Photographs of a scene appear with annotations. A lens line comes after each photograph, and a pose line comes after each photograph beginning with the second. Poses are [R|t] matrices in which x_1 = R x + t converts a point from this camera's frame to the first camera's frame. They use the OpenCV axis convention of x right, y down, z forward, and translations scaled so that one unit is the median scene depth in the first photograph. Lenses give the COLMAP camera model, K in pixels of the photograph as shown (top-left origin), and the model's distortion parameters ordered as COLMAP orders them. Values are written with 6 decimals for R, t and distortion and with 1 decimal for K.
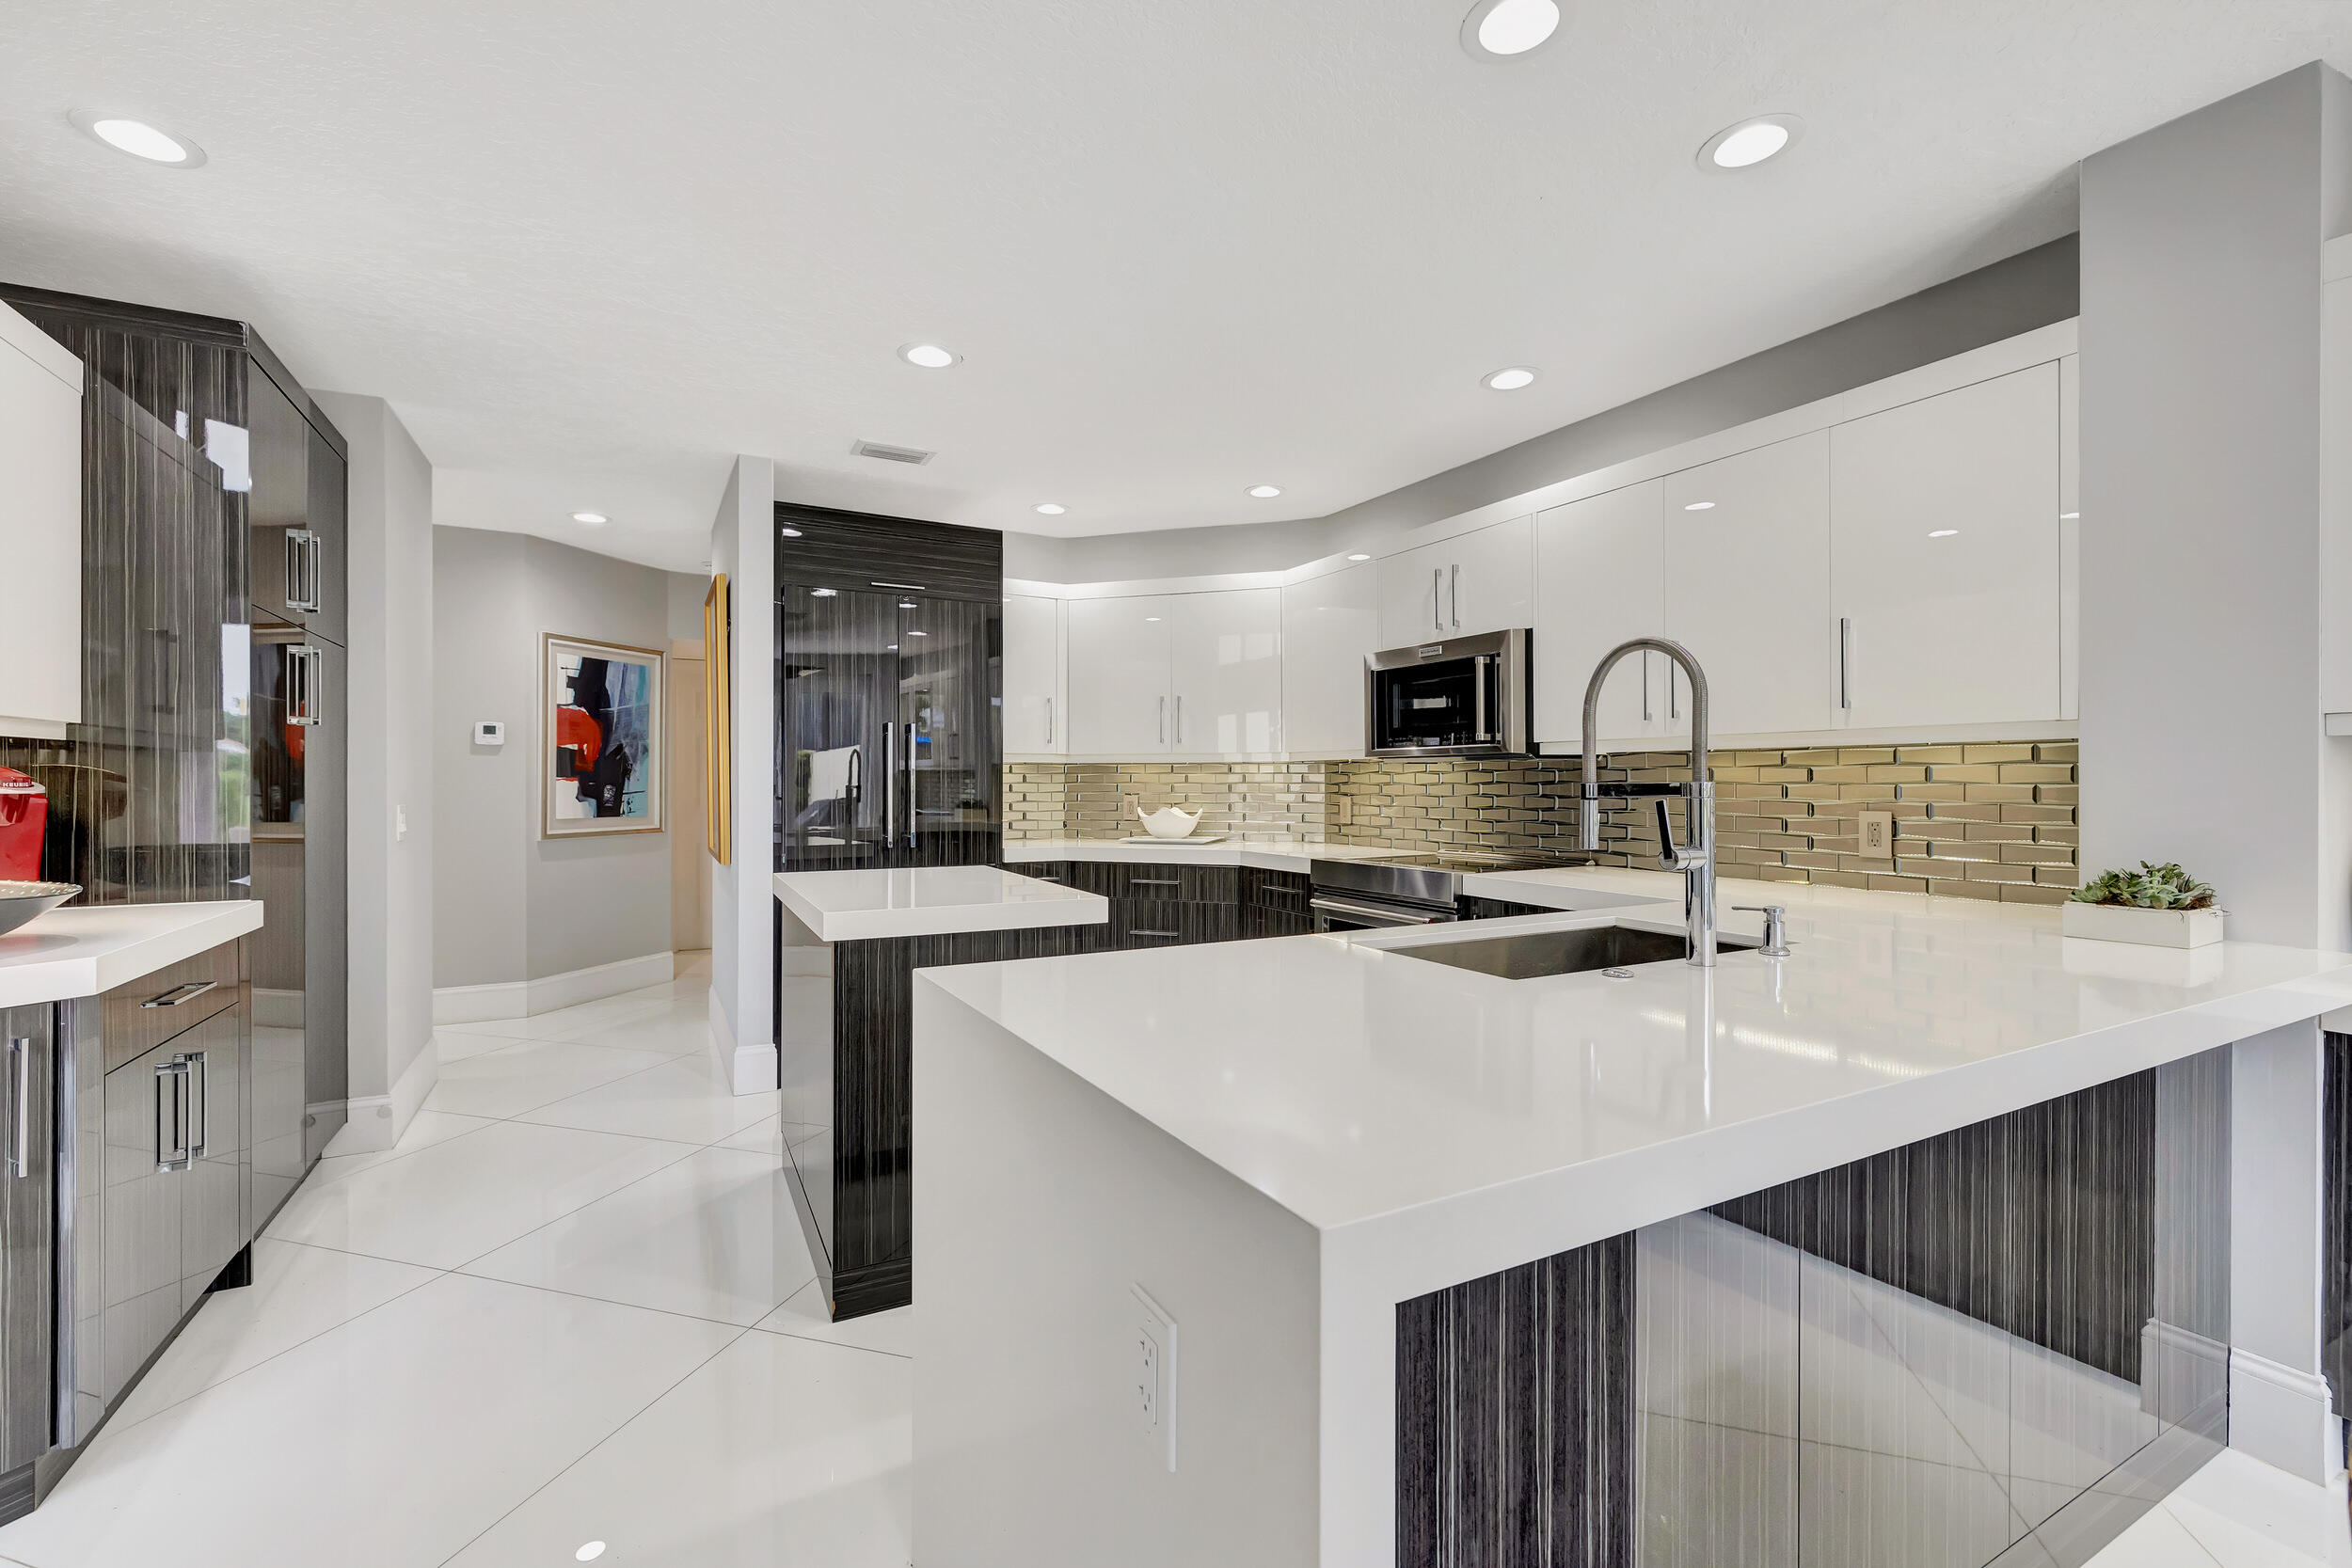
lens RADIAL K [[1009.7, 0, 1176.0], [0, 1009.7, 784.0], [0, 0, 1]] dist [0.000208, 0.000075]
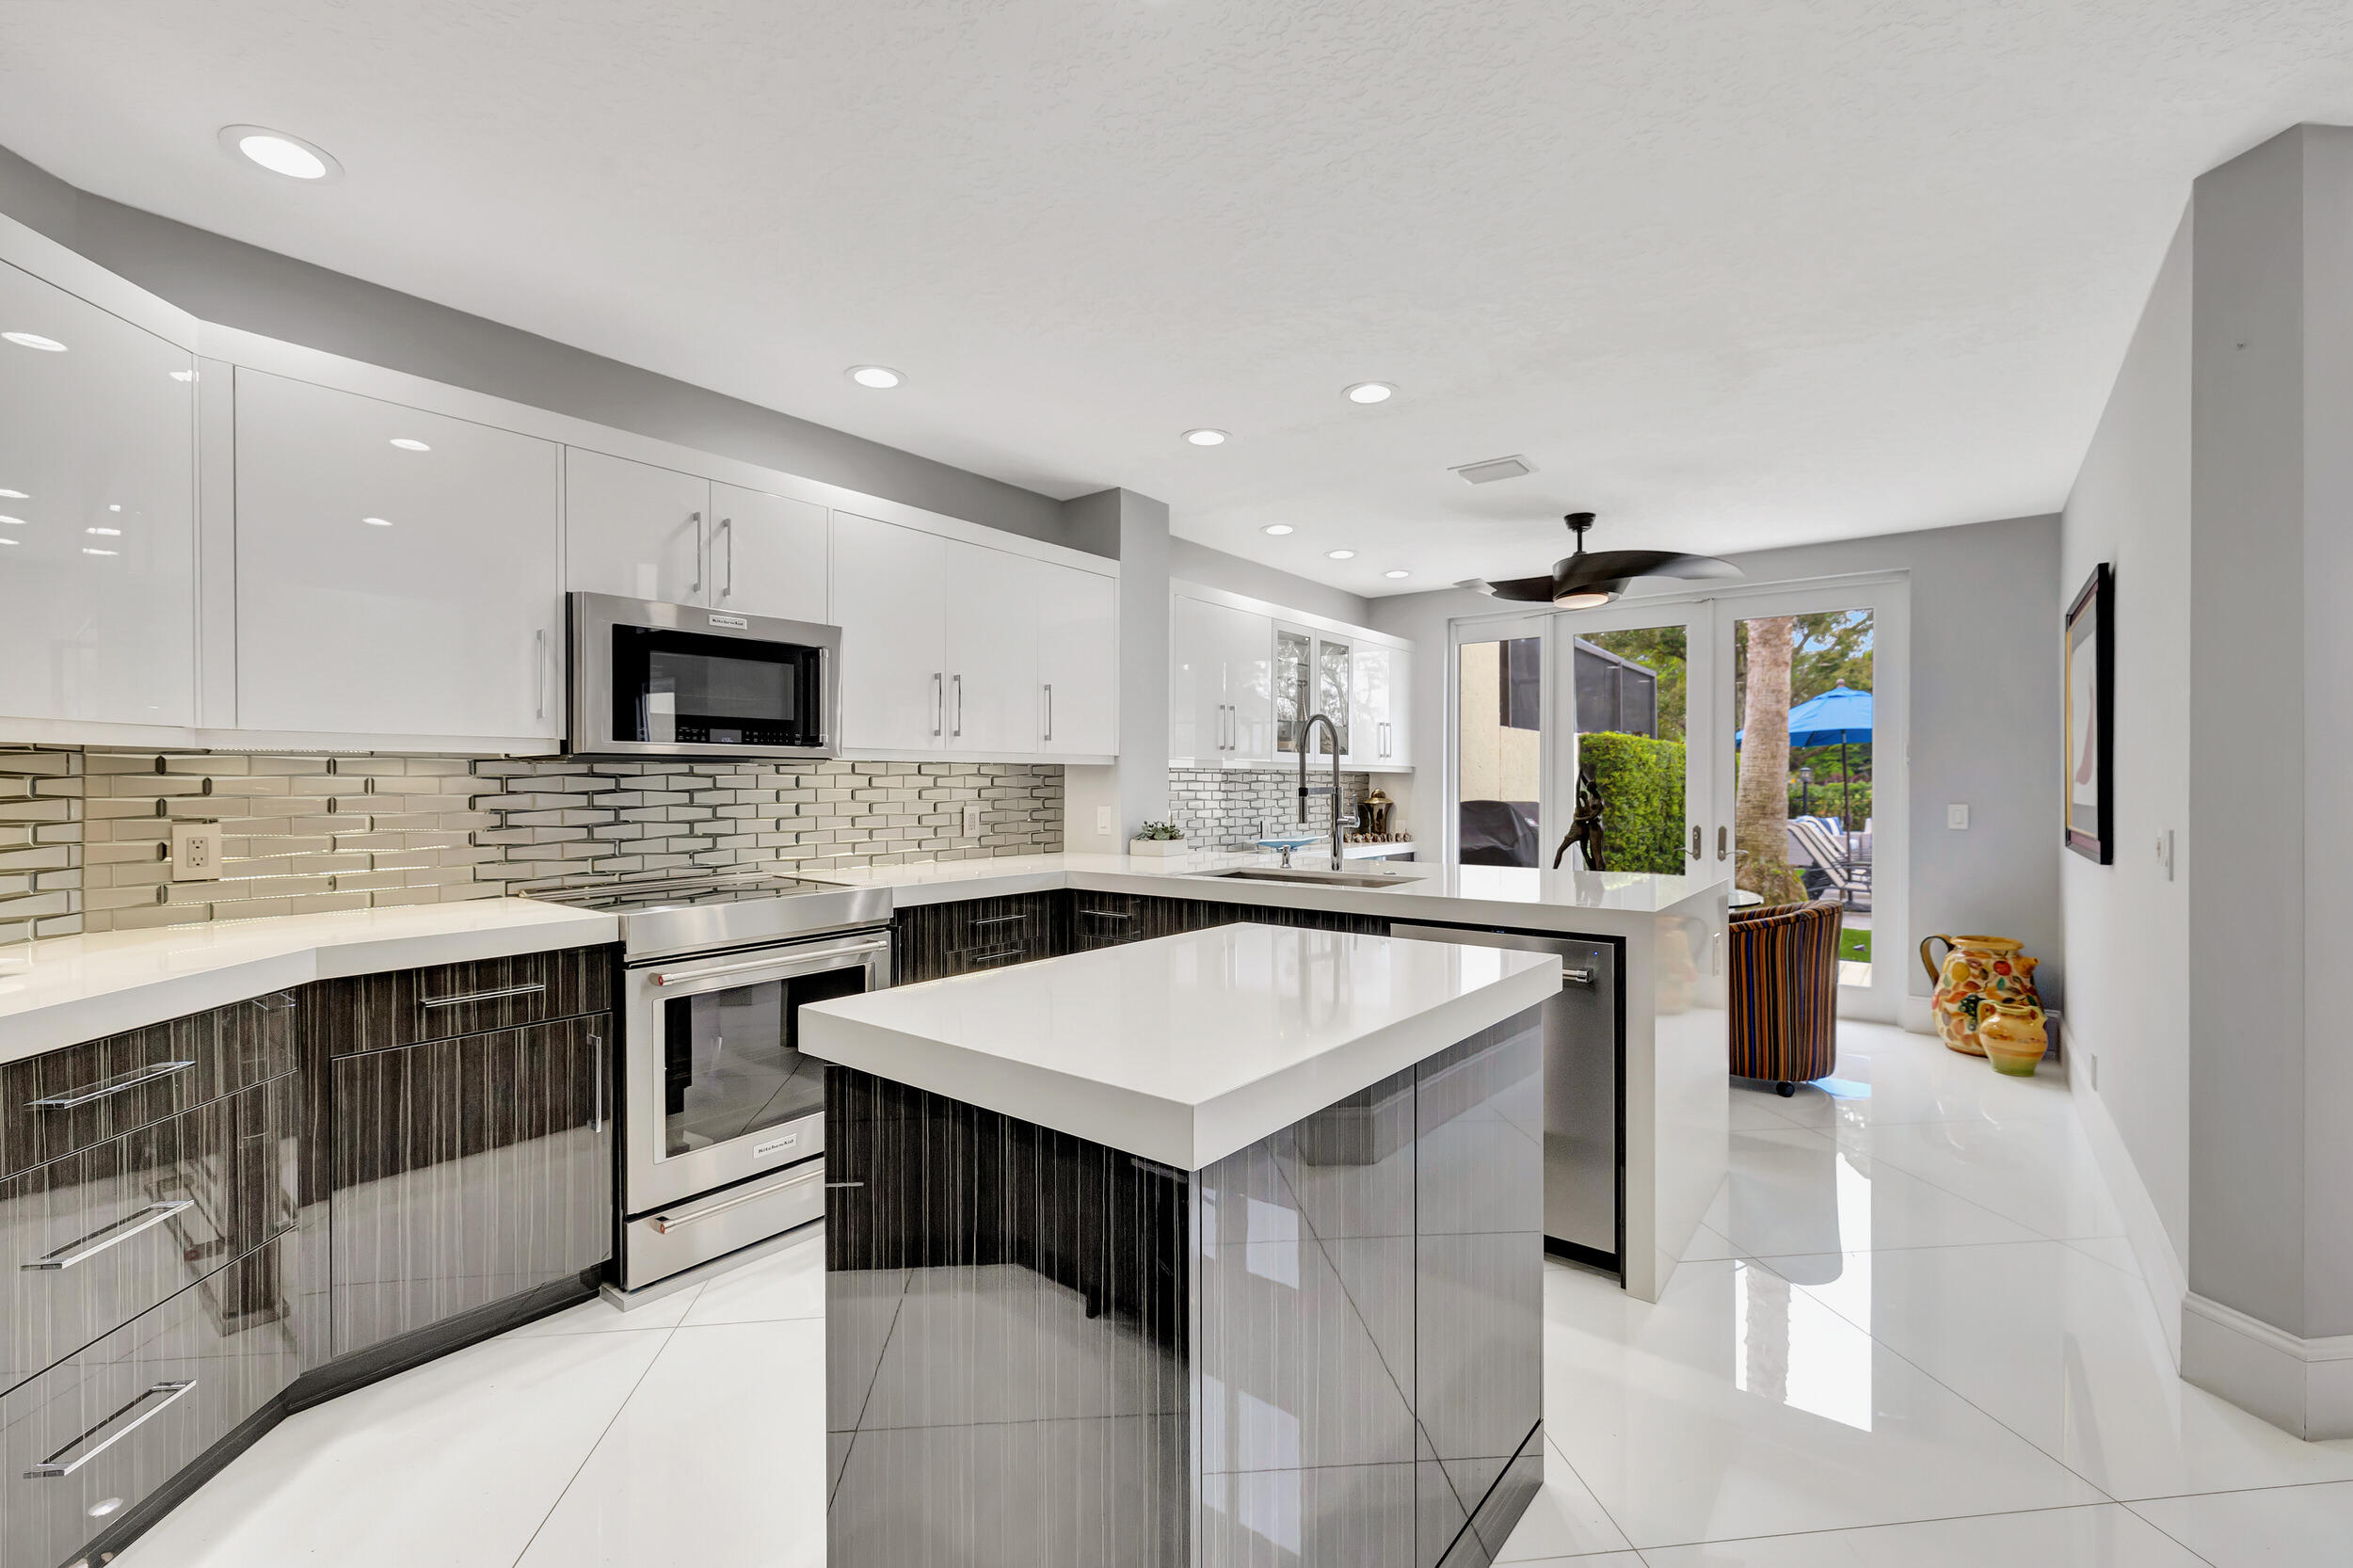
lens RADIAL K [[993.9, 0, 1172.3], [0, 993.9, 789.7], [0, 0, 1]] dist [0.001260, 0.000371]
pose [[-0.401028, -0.002814, 0.916062, -0.728393], [0.009778, 0.999925, 0.007352, -0.005984], [-0.916014, 0.011905, -0.400970, 1.224833]]
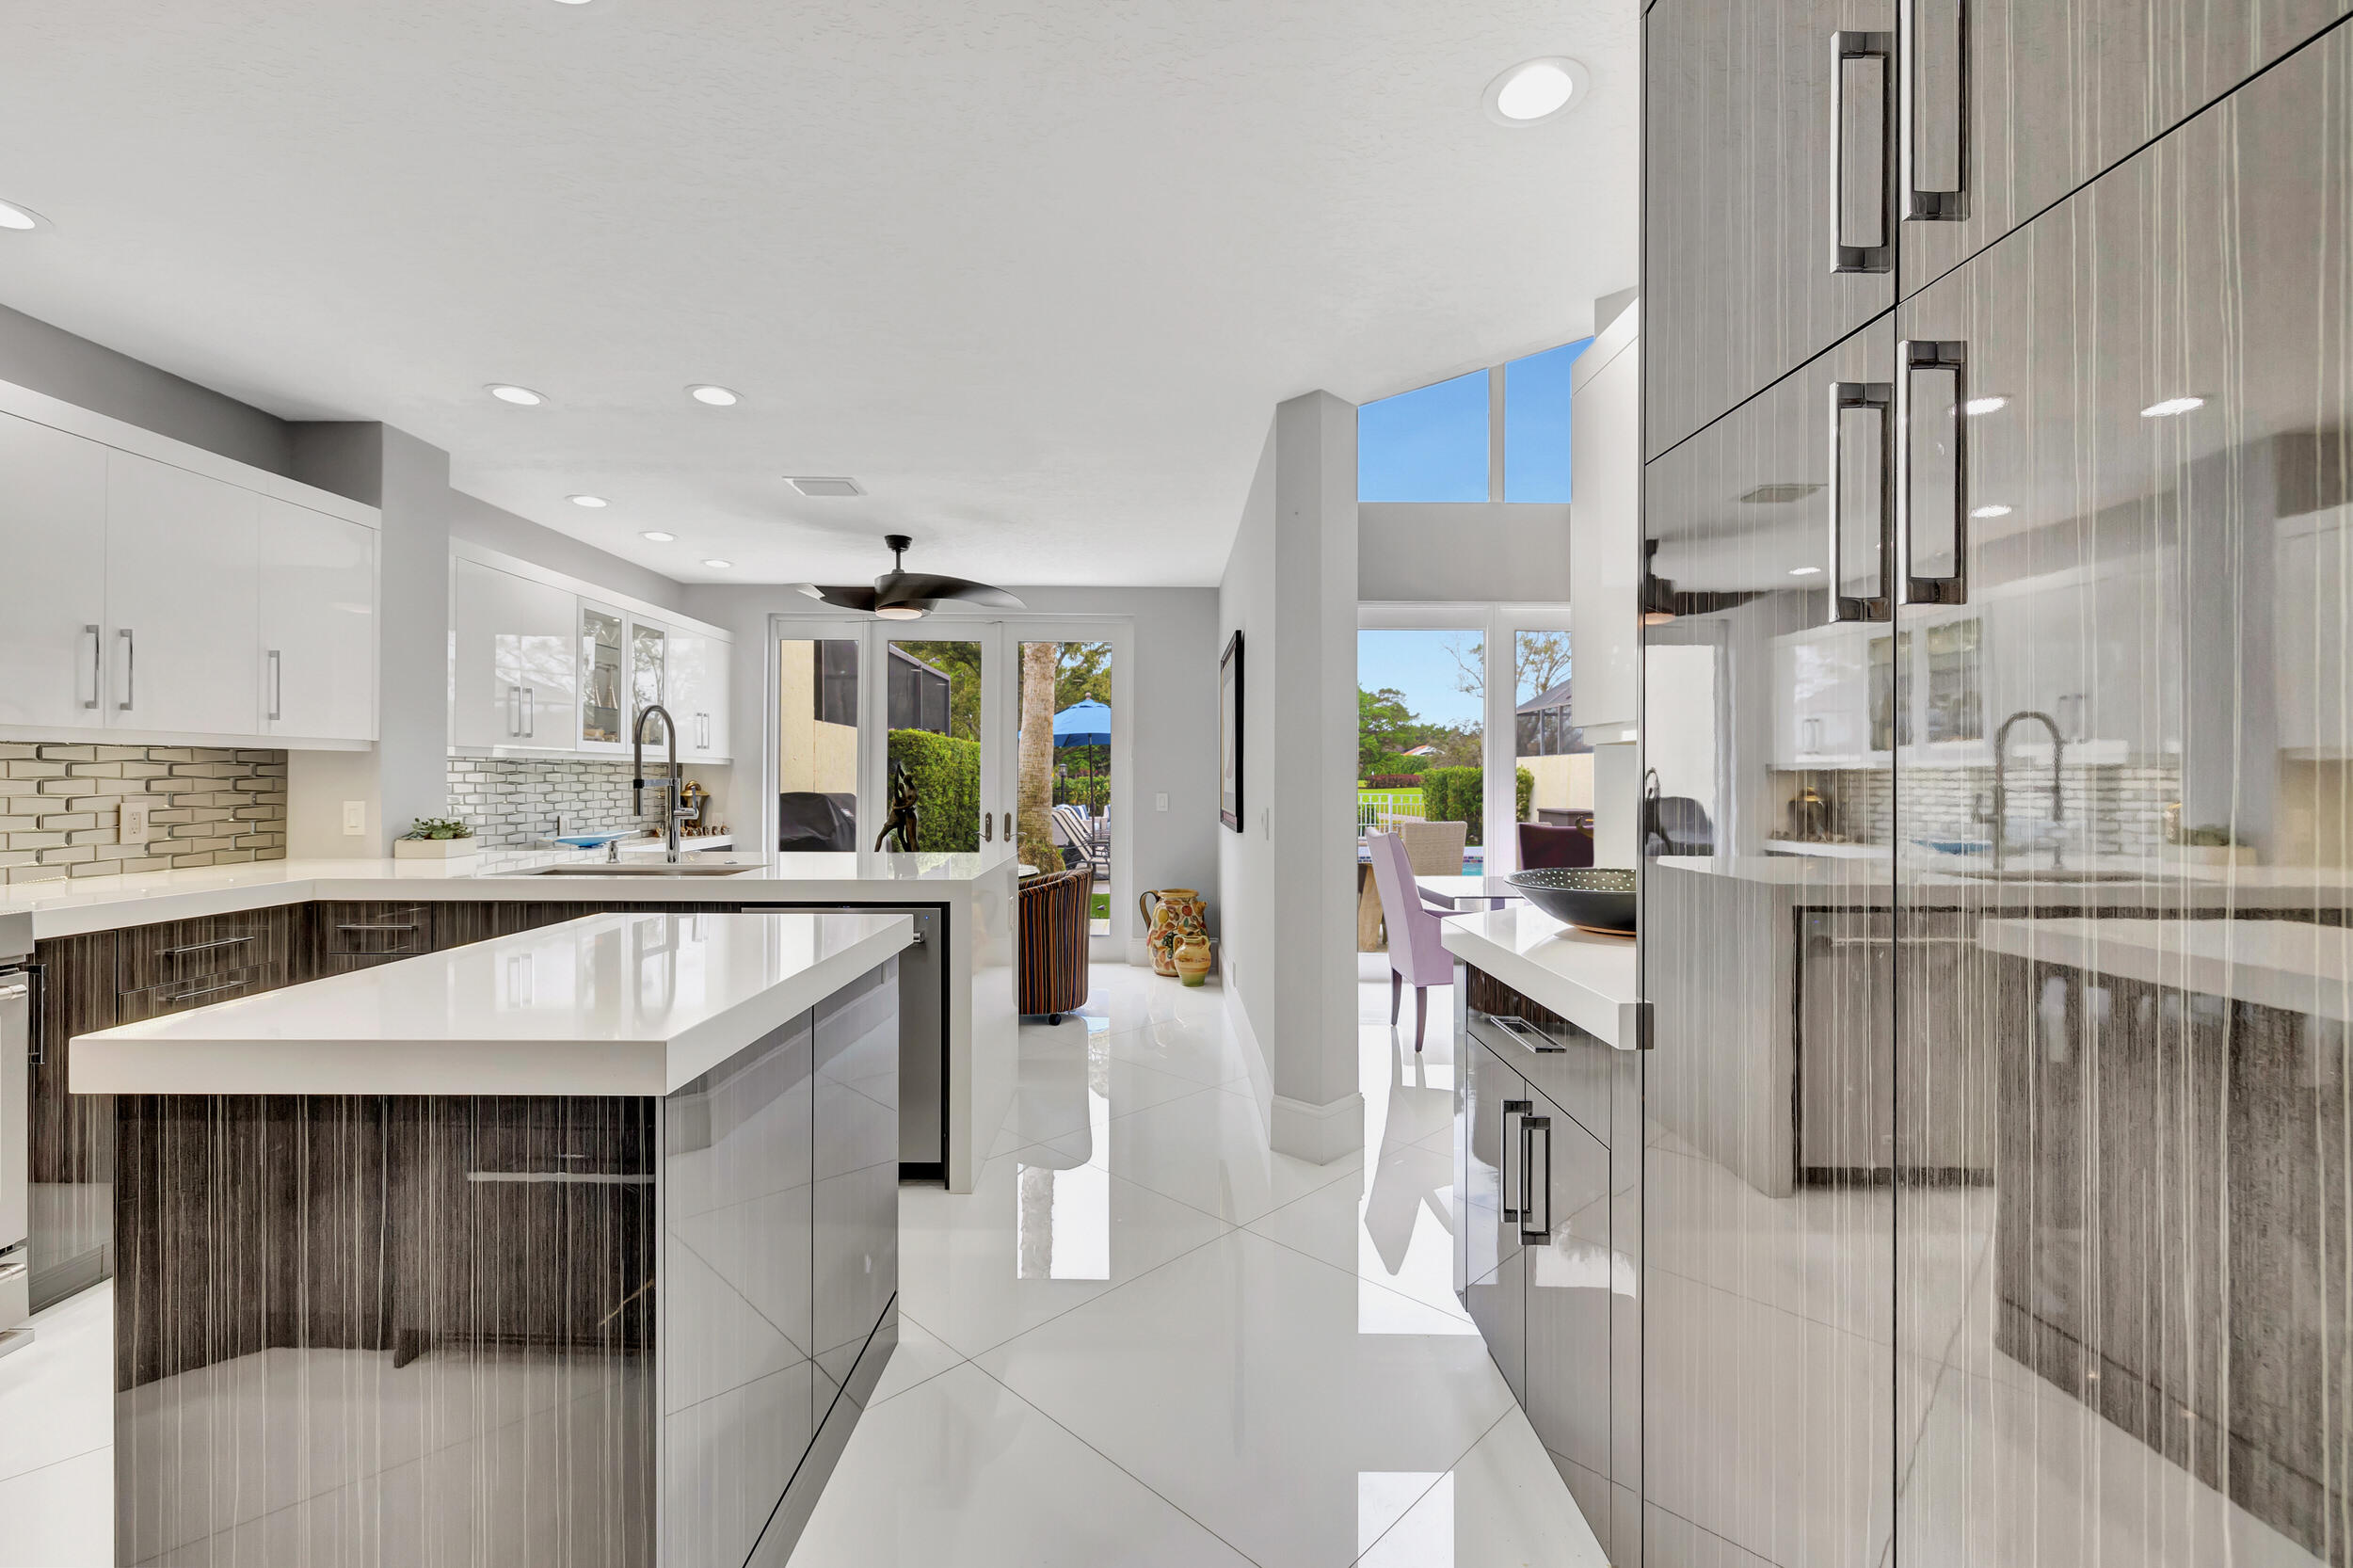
lens RADIAL K [[996.2, 0, 1167.7], [0, 996.2, 769.6], [0, 0, 1]] dist [0.001159, 0.000141]
pose [[-0.884813, 0.002222, 0.465941, -0.794125], [0.001967, 0.999998, -0.001033, -0.007004], [-0.465943, 0.000003, -0.884815, 1.345600]]
